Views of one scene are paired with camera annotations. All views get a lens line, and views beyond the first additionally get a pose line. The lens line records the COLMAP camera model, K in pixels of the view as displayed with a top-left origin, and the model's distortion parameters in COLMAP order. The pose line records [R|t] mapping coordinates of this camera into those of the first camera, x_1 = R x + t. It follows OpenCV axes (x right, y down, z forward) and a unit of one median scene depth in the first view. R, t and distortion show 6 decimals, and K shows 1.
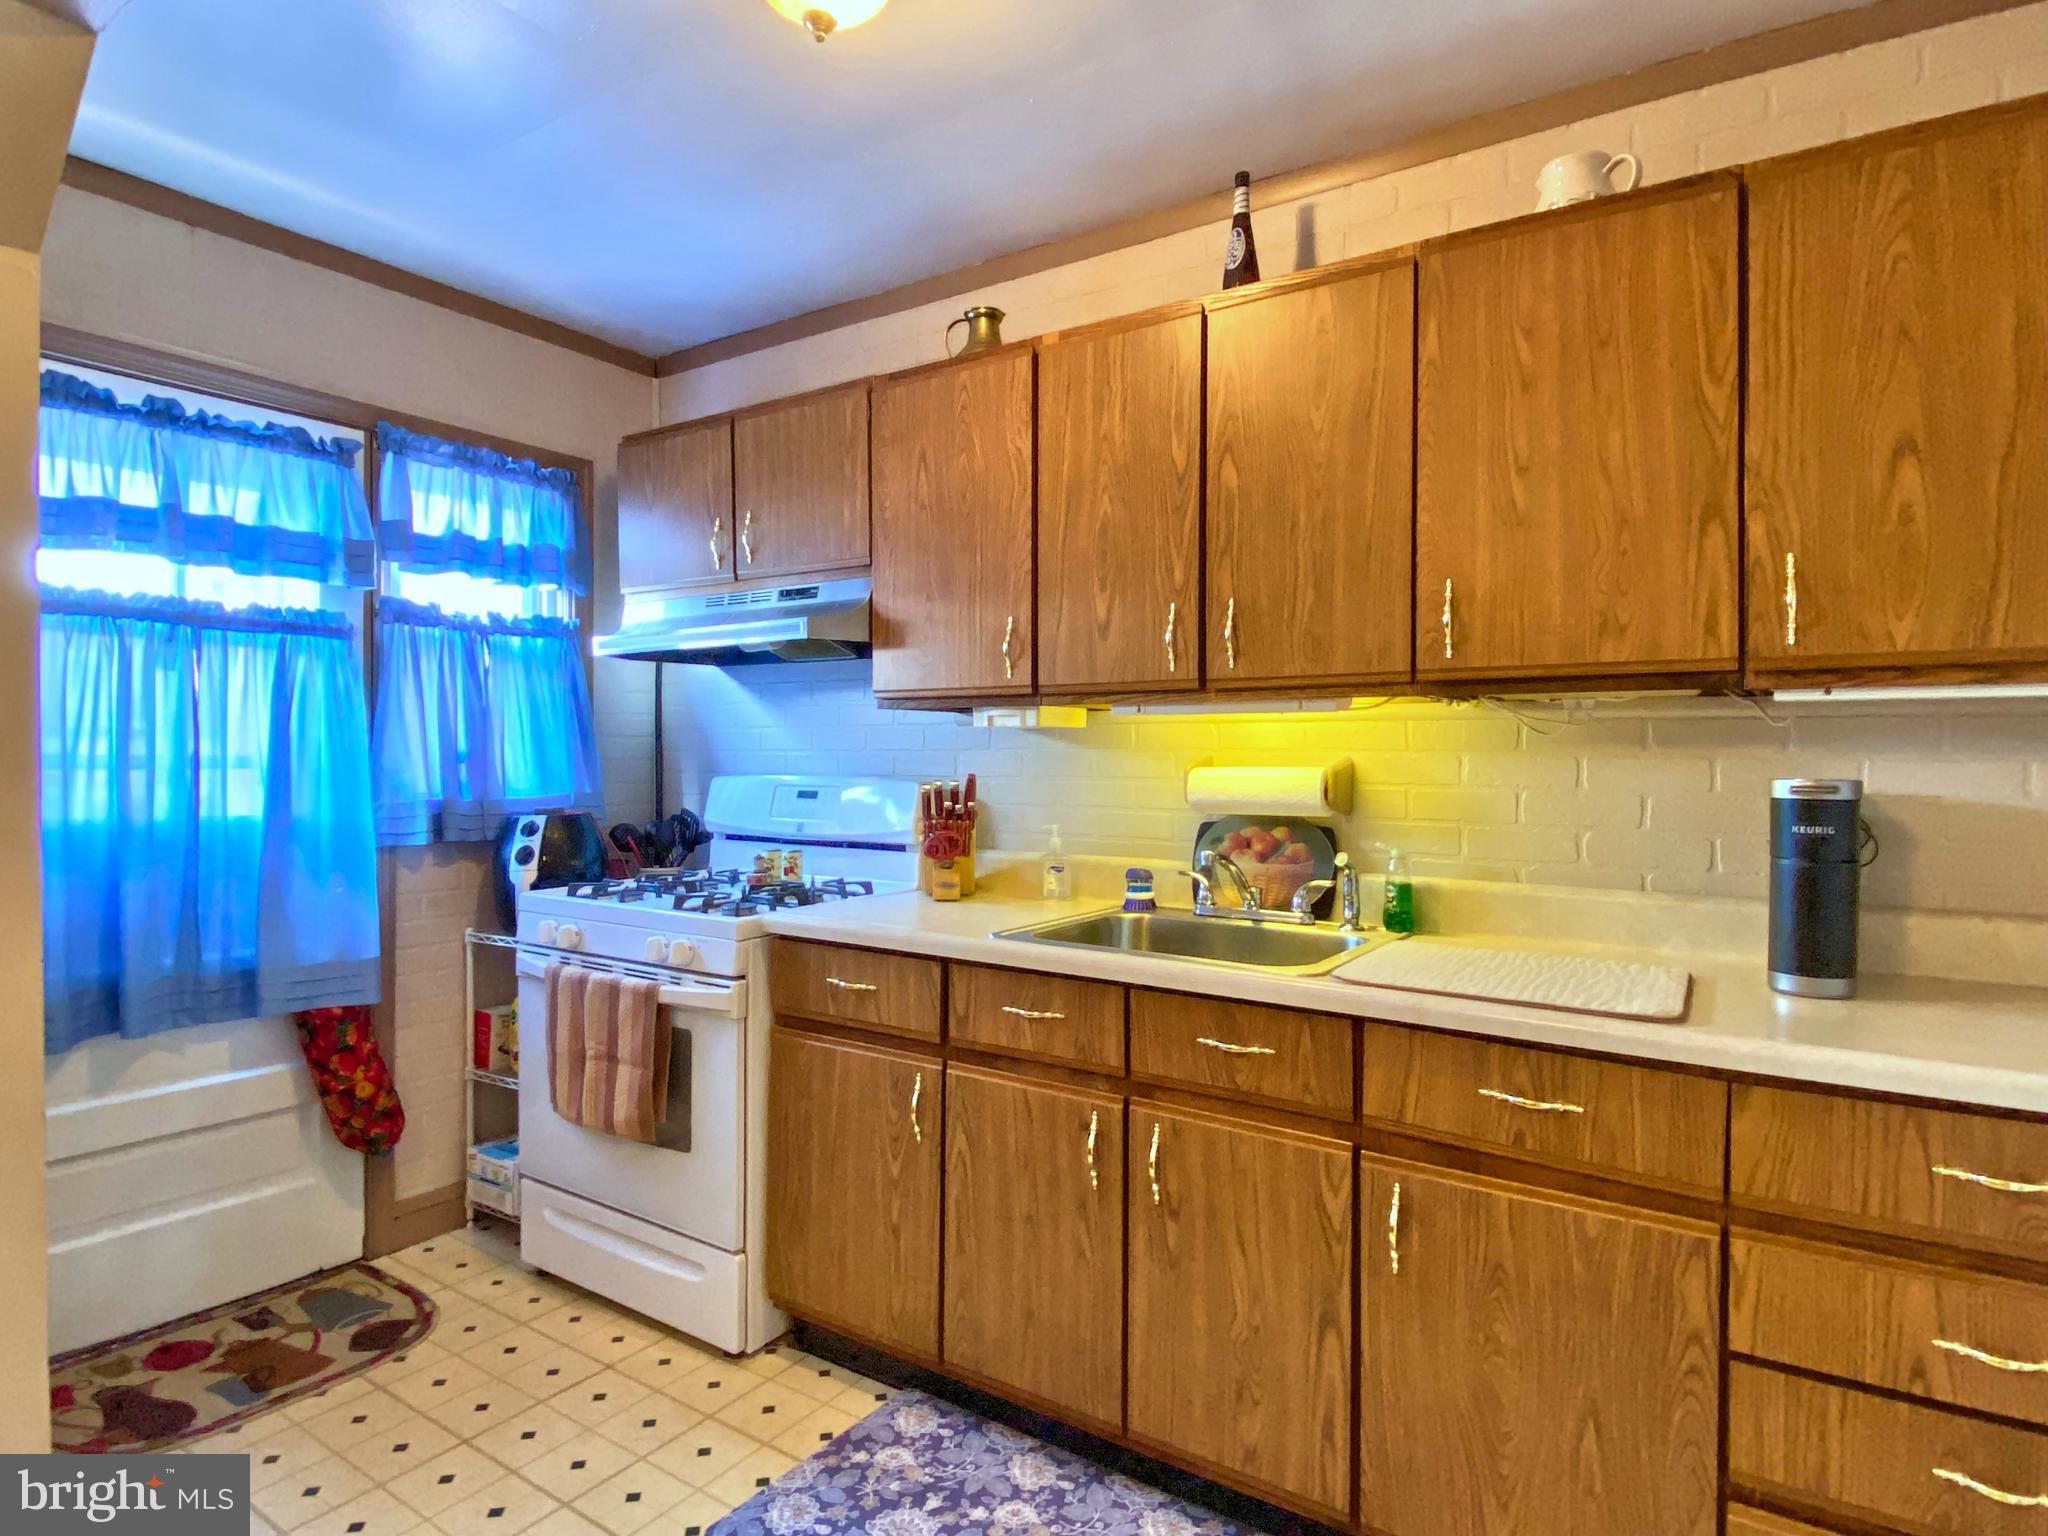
lens RADIAL K [[1129.2, 0, 1008.3], [0, 1129.2, 767.9], [0, 0, 1]] dist [0.033457, -0.027368]
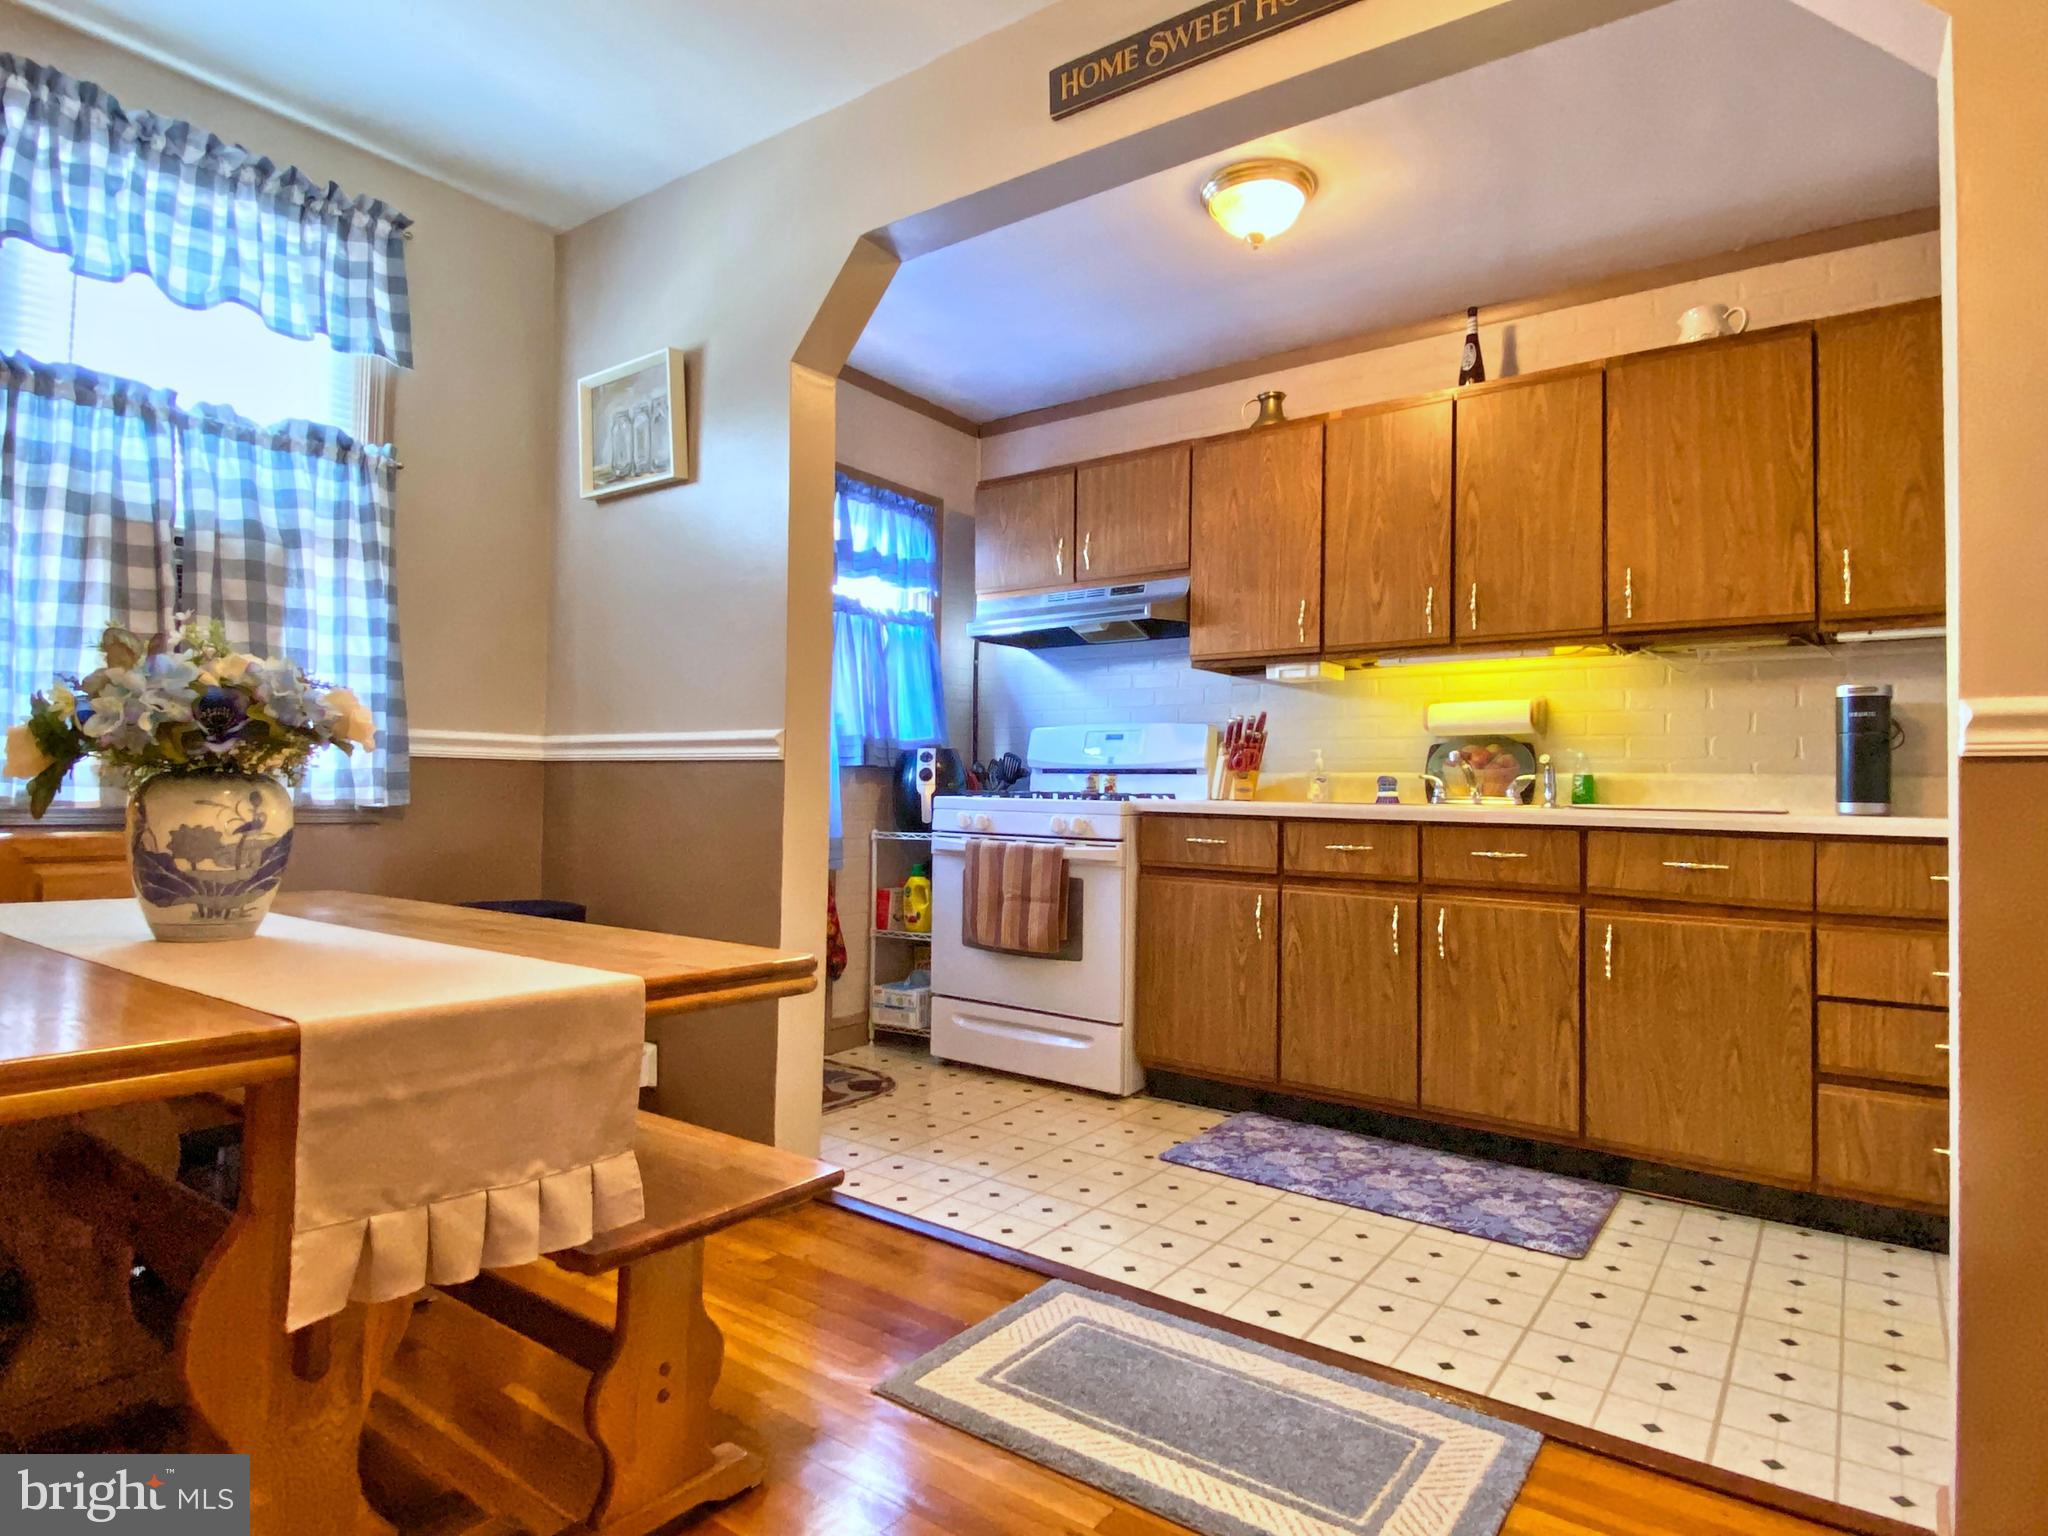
lens RADIAL K [[1129.2, 0, 1005.1], [0, 1129.2, 765.0], [0, 0, 1]] dist [0.033457, -0.027368]
pose [[0.999352, 0.011056, -0.034259, -0.380302], [-0.012309, 0.999254, -0.036592, 0.158061], [0.033829, 0.036990, 0.998743, -0.547919]]
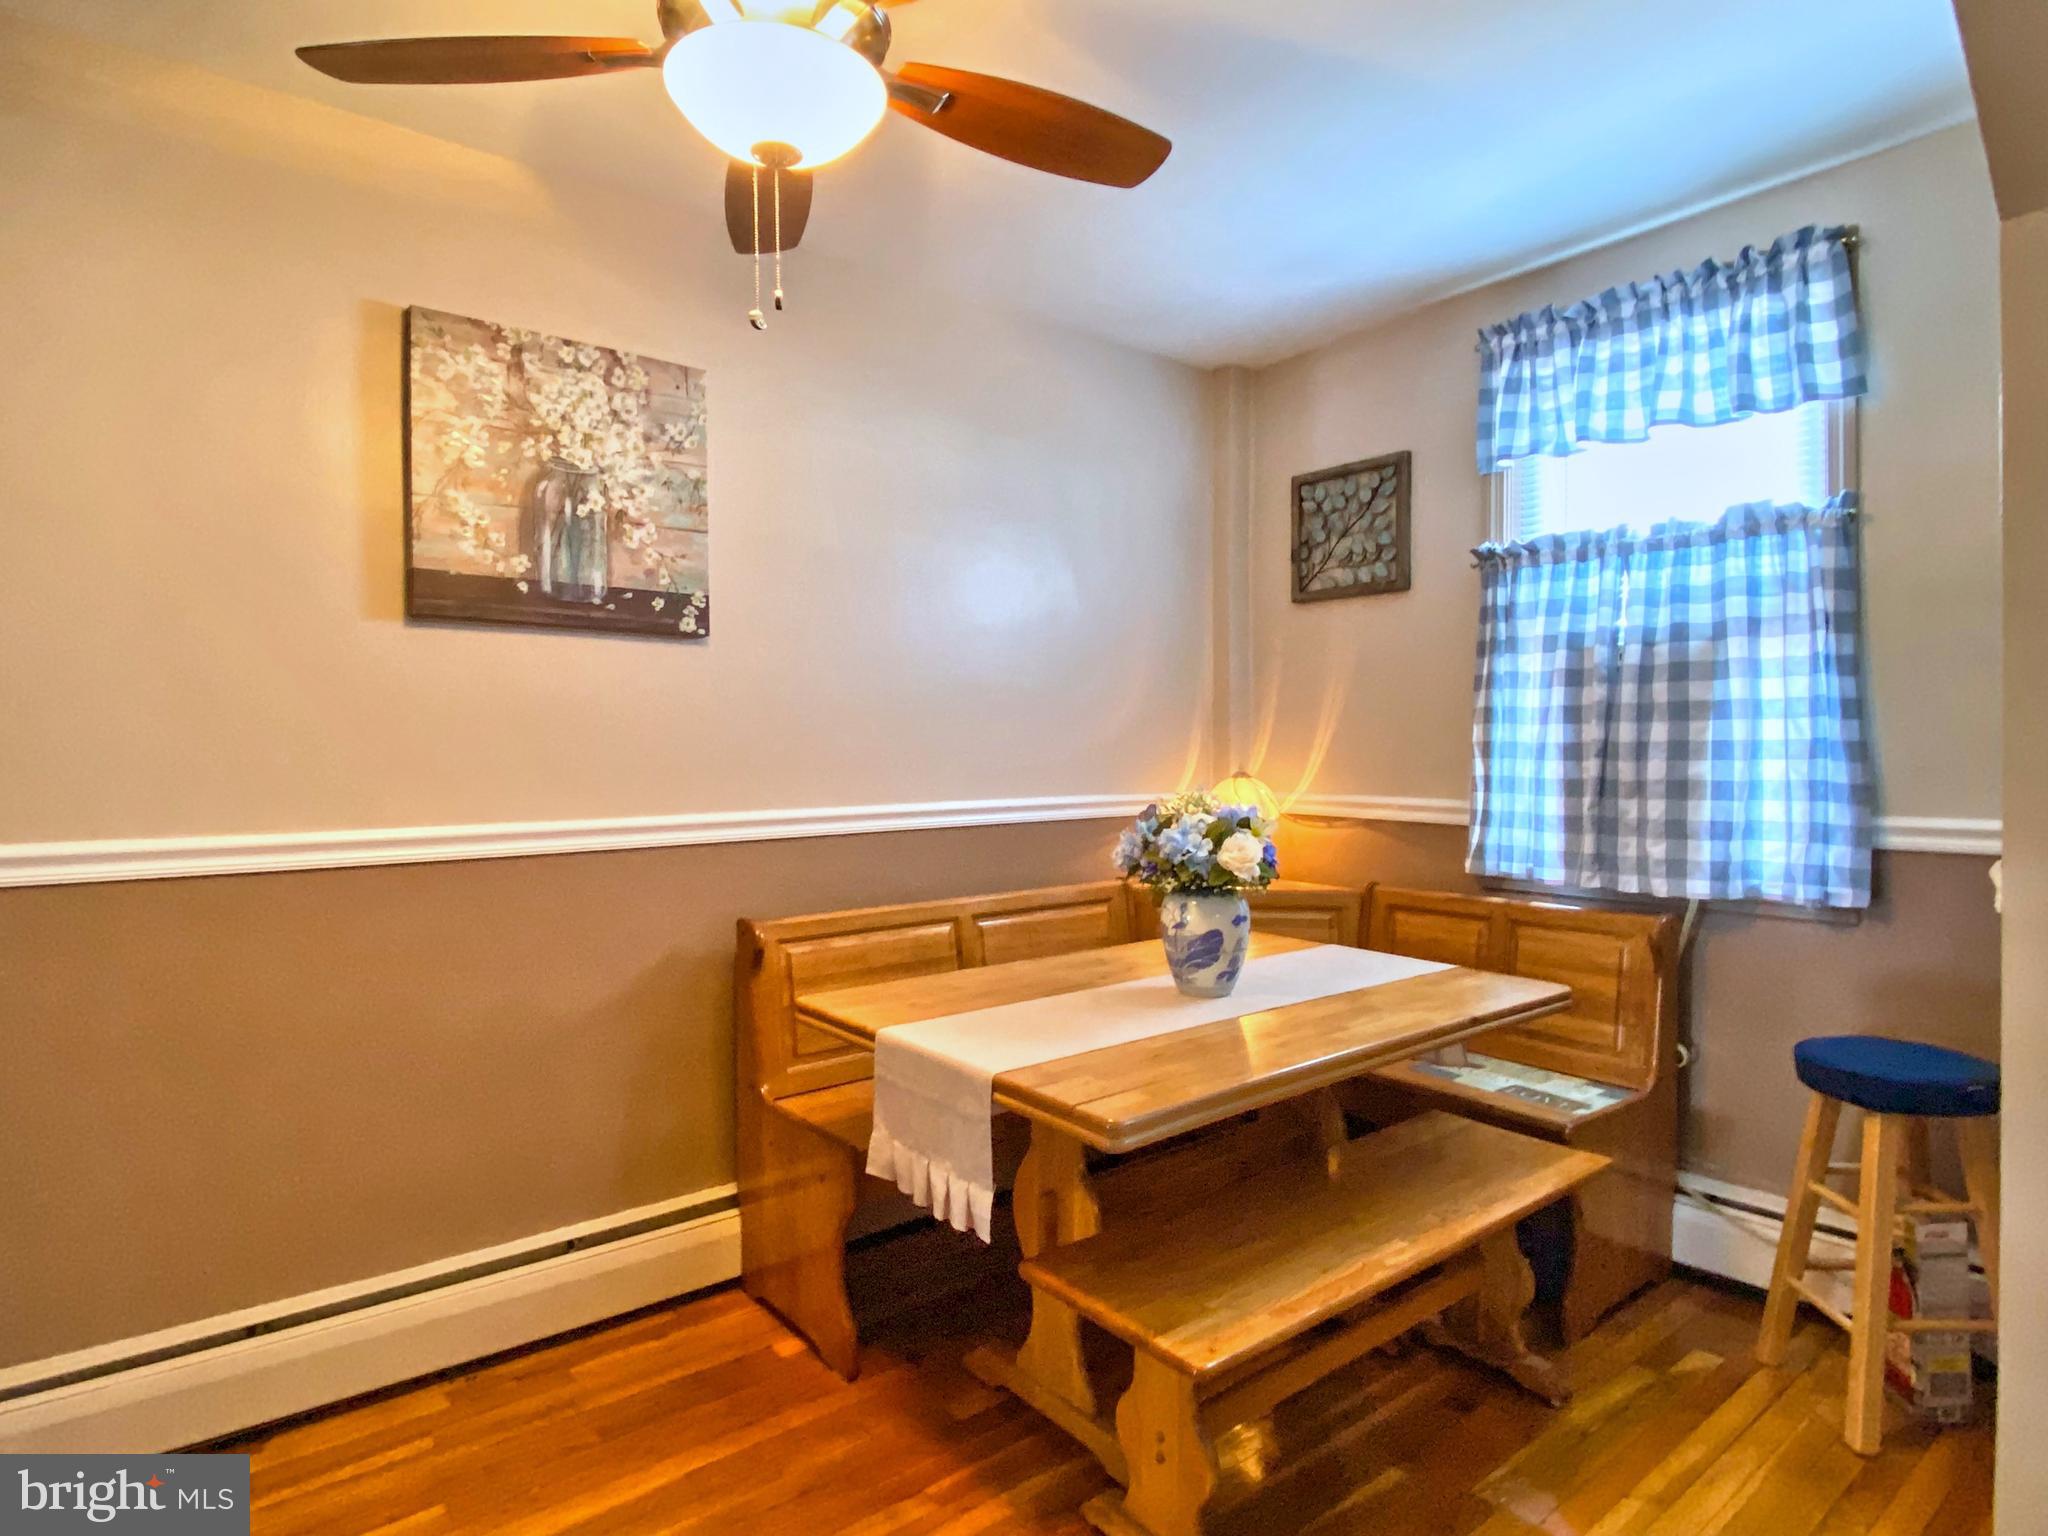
lens RADIAL K [[1129.2, 0, 1029.8], [0, 1129.2, 773.7], [0, 0, 1]] dist [0.033457, -0.027368]
pose [[-0.282940, 0.025876, -0.958789, 2.206909], [-0.008165, 0.999535, 0.029385, -0.535633], [0.959103, 0.016143, -0.282597, 3.154143]]
